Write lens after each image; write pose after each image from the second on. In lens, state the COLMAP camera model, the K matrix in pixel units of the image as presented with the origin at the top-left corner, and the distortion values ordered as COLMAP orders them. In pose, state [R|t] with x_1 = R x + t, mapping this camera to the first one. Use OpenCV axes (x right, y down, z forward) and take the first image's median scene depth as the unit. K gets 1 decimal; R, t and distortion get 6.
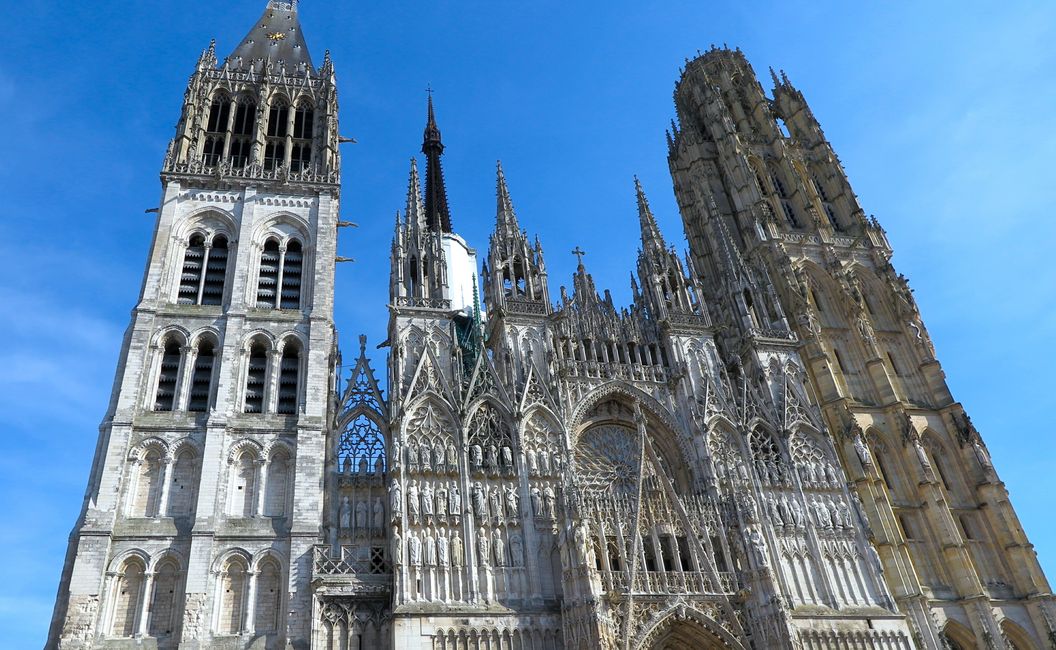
lens RADIAL K [[832.6, 0, 528.0], [0, 832.6, 325.0], [0, 0, 1]] dist [-0.008945, -0.002094]
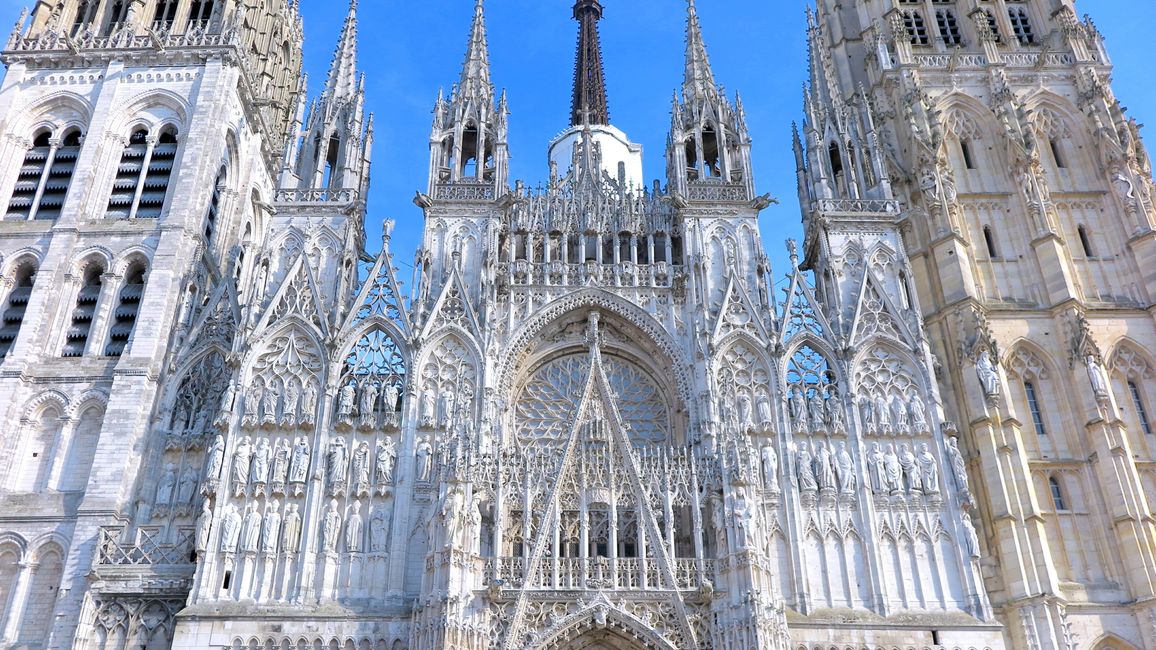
lens RADIAL K [[1130.2, 0, 578.0], [0, 1130.2, 325.0], [0, 0, 1]] dist [0.000045, 0.009695]
pose [[0.976504, -0.055116, -0.208333, 0.314349], [0.066366, 0.996669, 0.047396, 0.057504], [0.205027, -0.060109, 0.976909, 0.102951]]
